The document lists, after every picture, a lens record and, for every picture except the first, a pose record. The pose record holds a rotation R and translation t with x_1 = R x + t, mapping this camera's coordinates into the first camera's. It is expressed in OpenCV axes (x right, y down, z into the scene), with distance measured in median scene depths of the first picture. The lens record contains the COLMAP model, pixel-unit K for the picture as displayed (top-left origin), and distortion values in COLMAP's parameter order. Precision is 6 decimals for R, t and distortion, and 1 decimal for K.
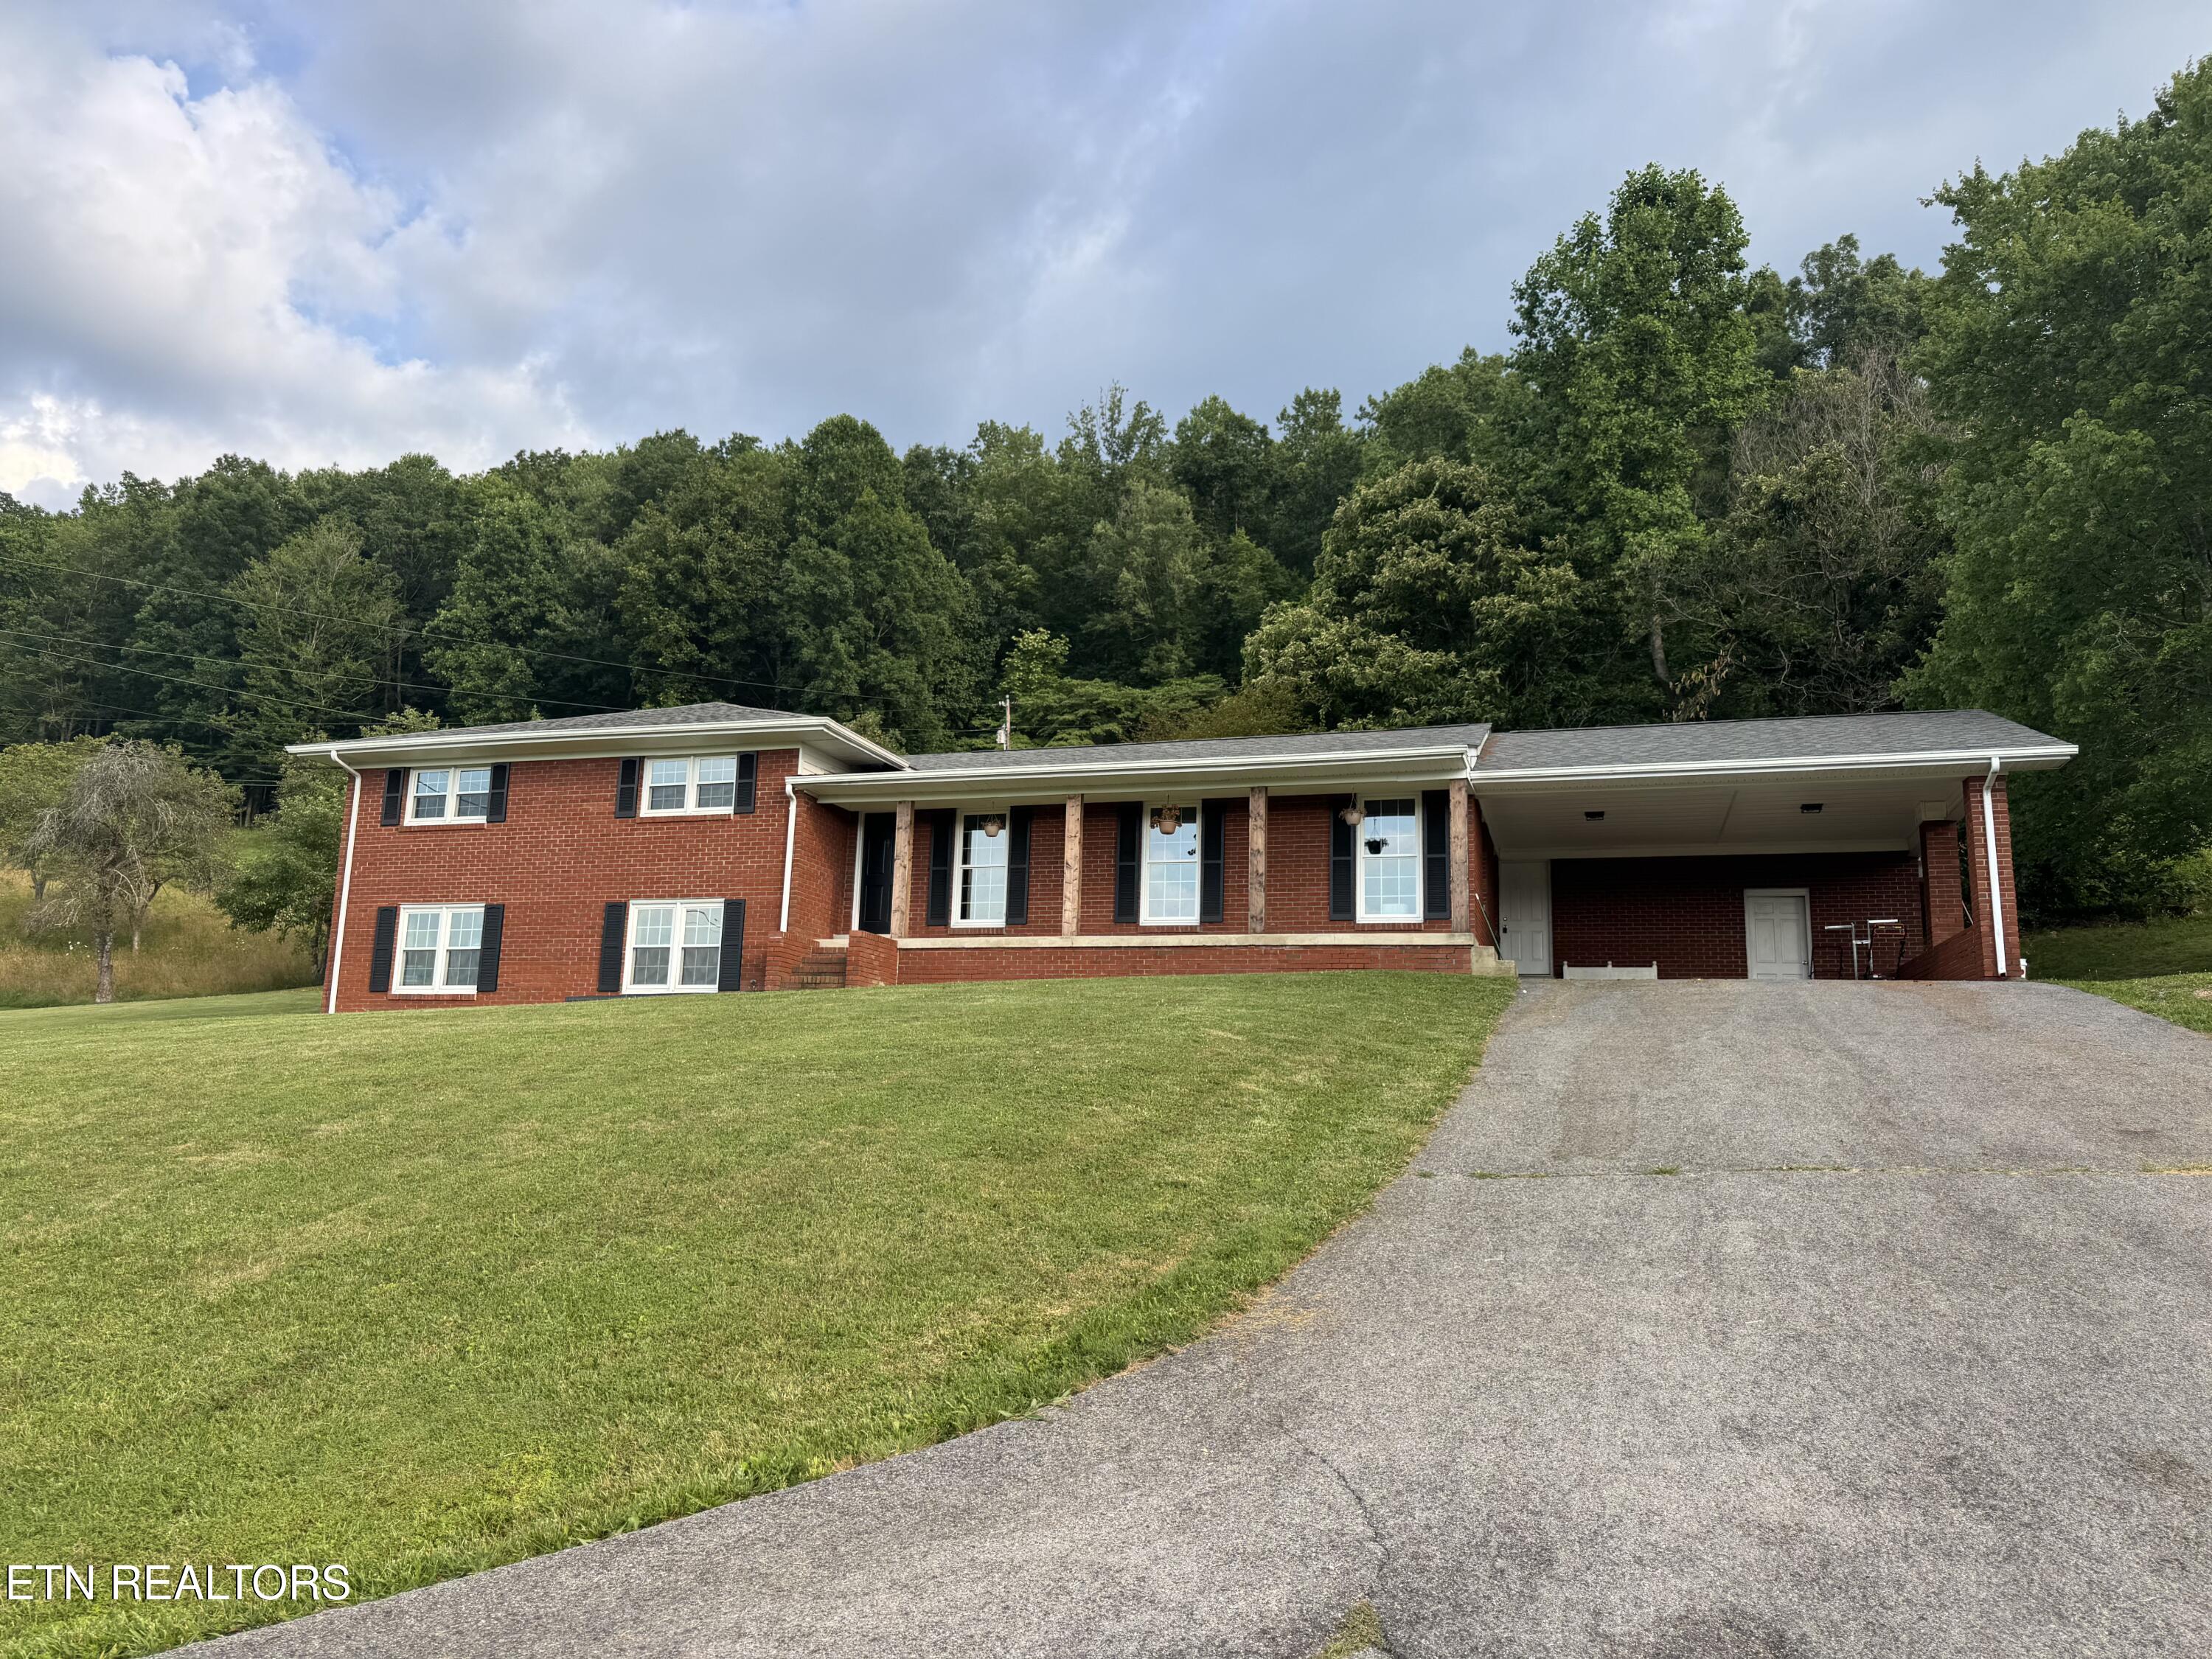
lens RADIAL K [[1564.0, 0, 1106.0], [0, 1564.0, 829.5], [0, 0, 1]] dist [0.153045, -0.286988]
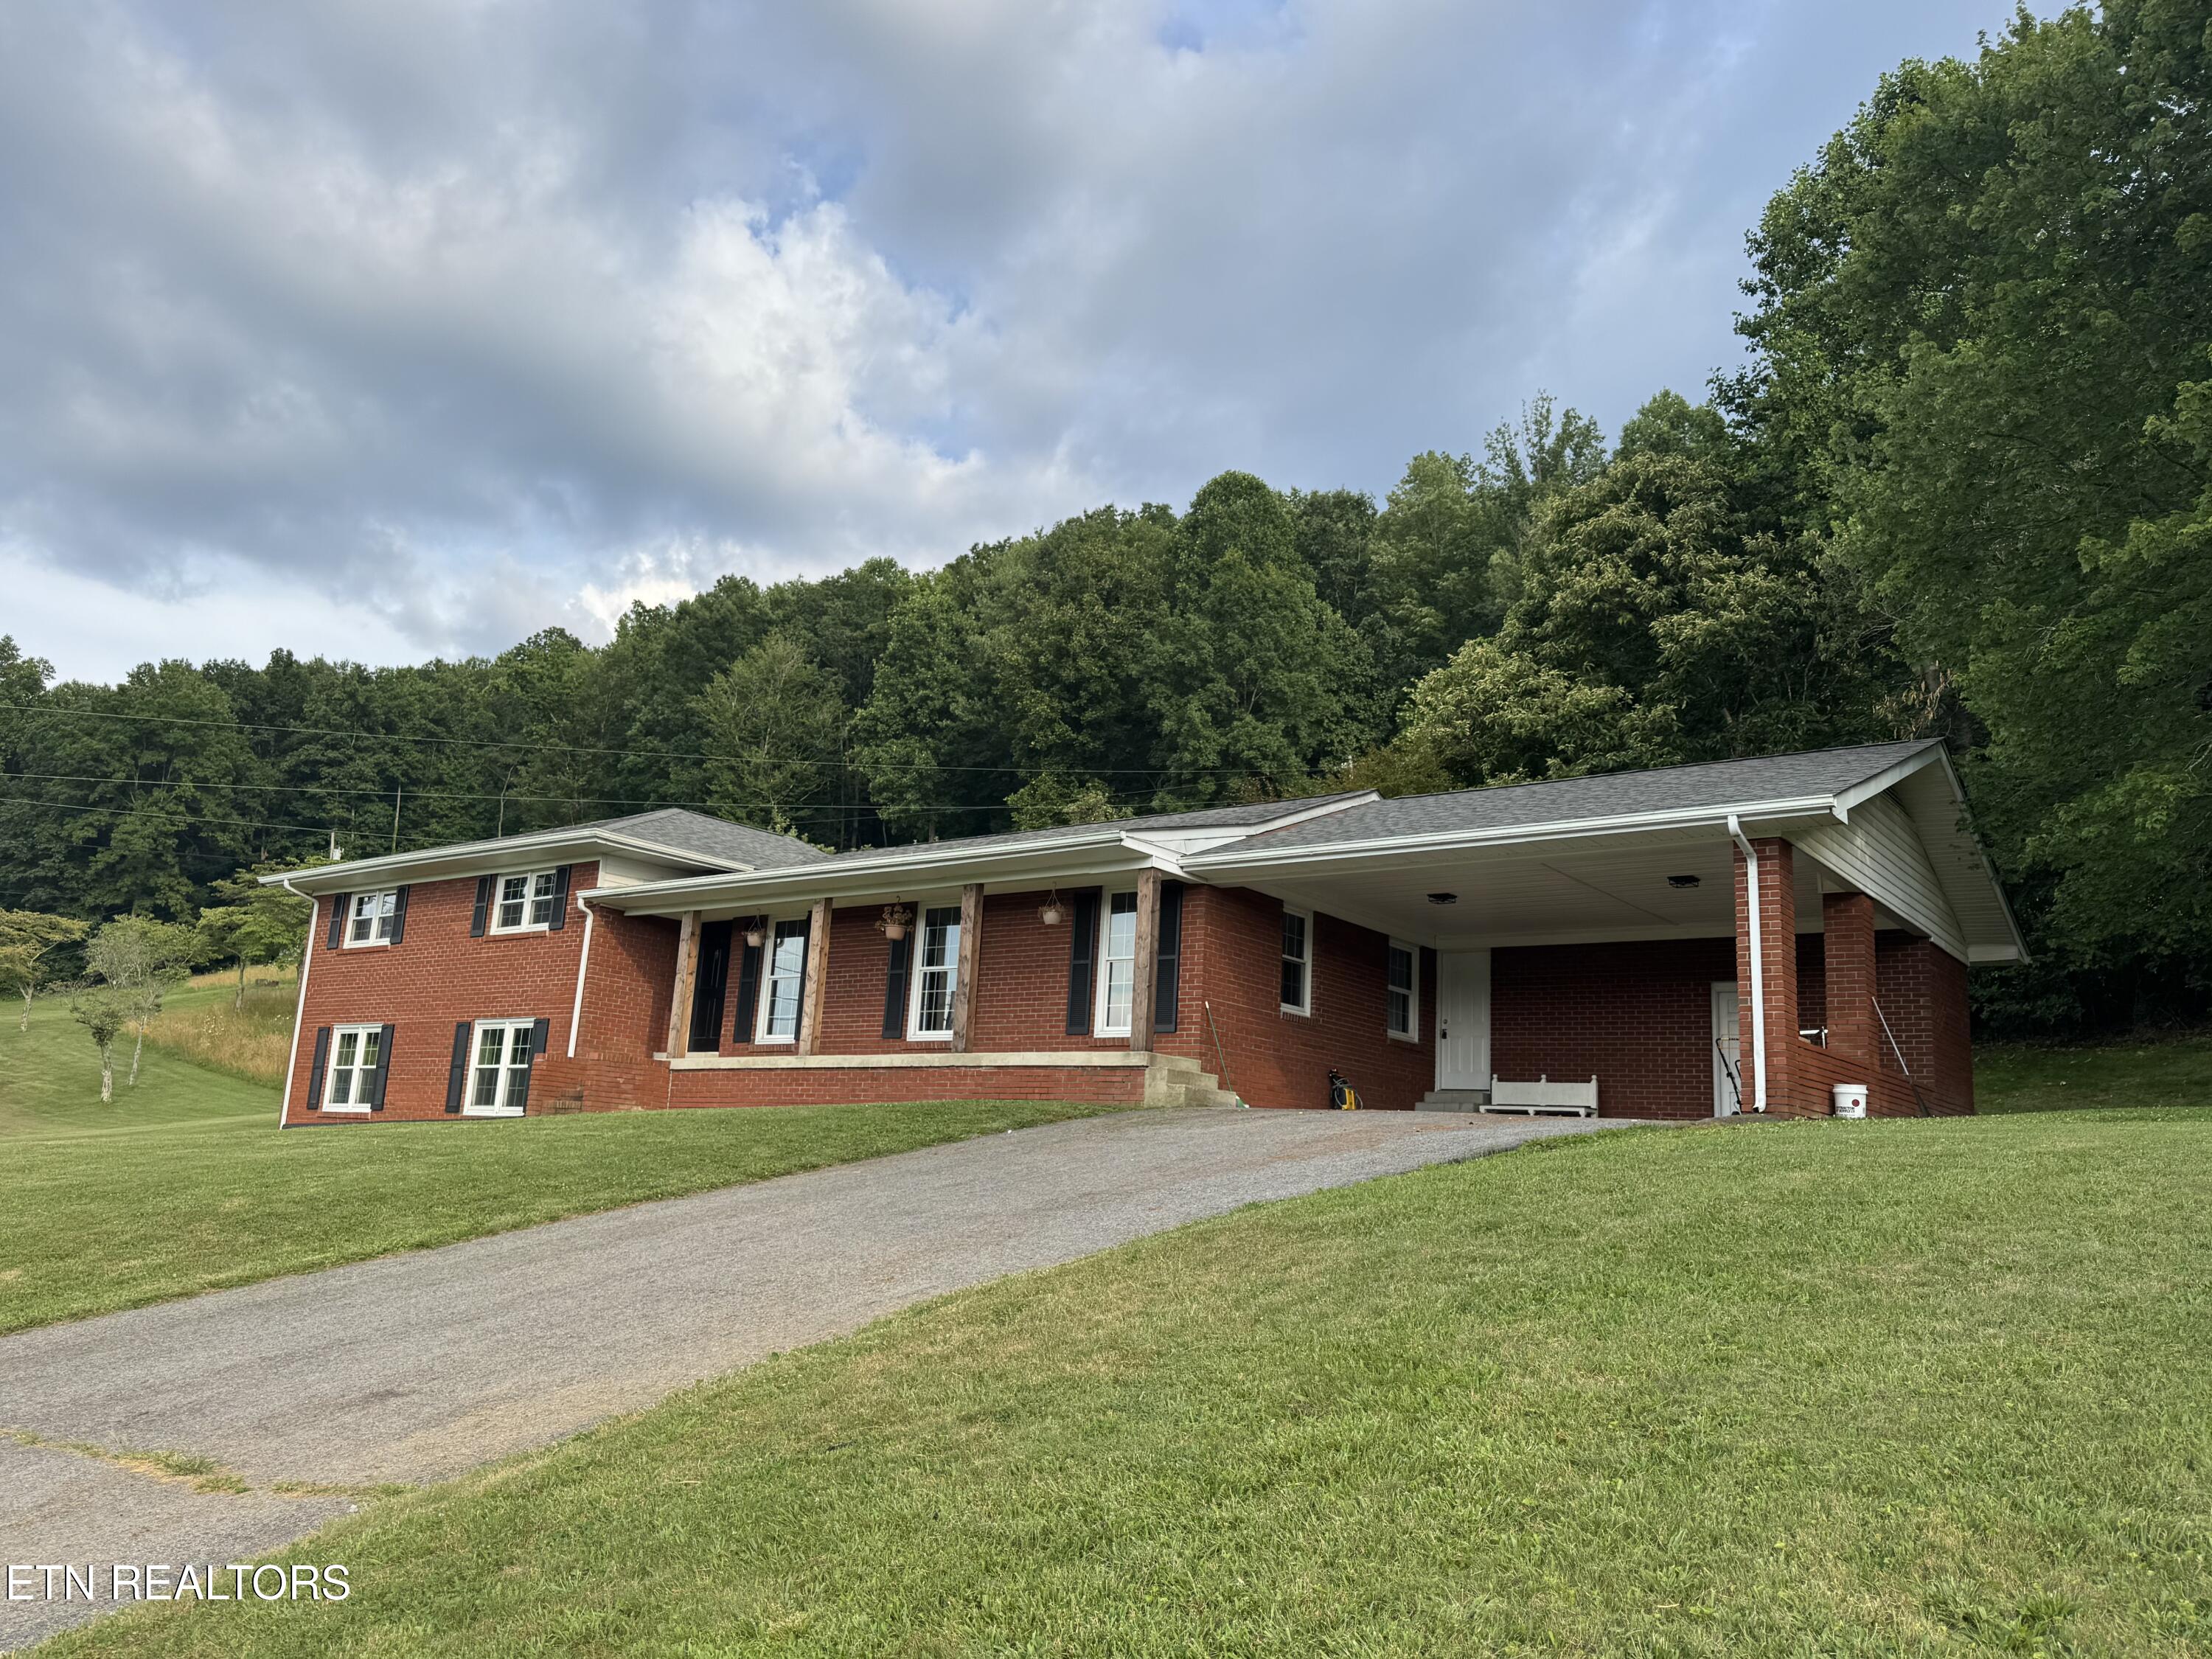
lens RADIAL K [[1680.5, 0, 1106.0], [0, 1680.5, 829.5], [0, 0, 1]] dist [0.147499, -0.169980]
pose [[0.938717, -0.050838, -0.340920, 0.113557], [0.037063, 0.998216, -0.046802, -0.002515], [0.342691, 0.031298, 0.938927, 0.030599]]
